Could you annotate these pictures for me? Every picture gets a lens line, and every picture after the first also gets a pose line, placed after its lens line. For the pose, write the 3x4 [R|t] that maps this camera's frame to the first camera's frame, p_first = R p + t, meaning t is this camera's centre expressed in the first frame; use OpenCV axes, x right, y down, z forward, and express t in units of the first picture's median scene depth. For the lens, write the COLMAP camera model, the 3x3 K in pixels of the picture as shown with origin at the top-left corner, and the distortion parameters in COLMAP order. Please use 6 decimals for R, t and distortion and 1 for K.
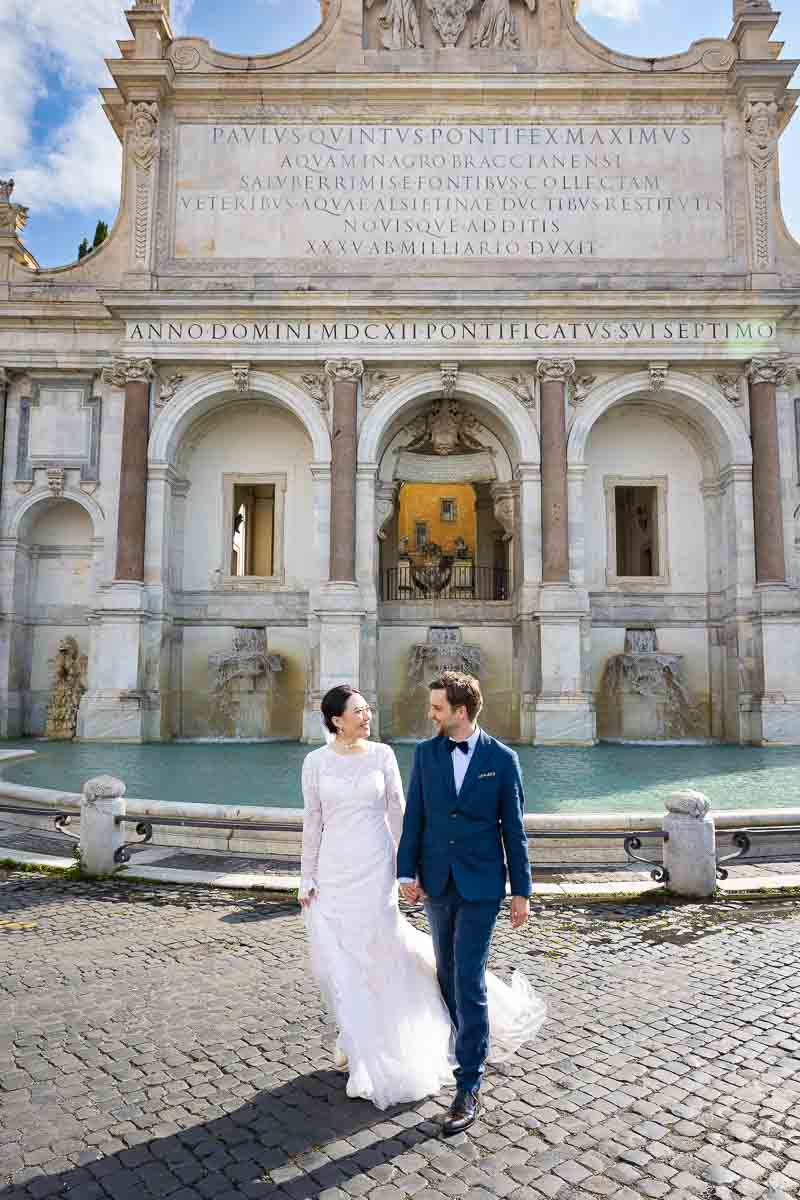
lens RADIAL K [[823.3, 0, 400.0], [0, 823.3, 600.0], [0, 0, 1]] dist [-0.021702, 0.001621]
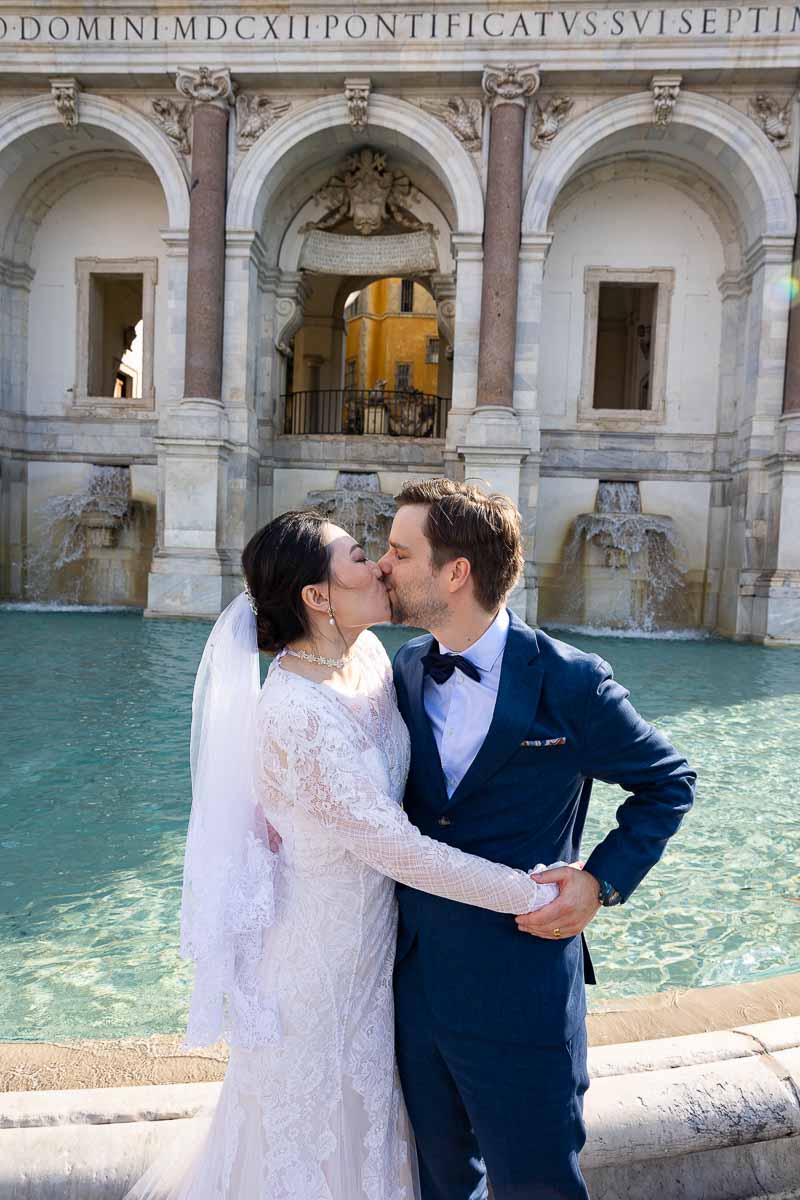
lens RADIAL K [[797.3, 0, 400.0], [0, 797.3, 600.0], [0, 0, 1]] dist [-0.004297, 0.005171]
pose [[0.997959, 0.036521, -0.052385, 0.145085], [-0.027936, 0.987341, 0.156133, 0.036590], [0.057424, -0.154351, 0.986346, 0.276310]]
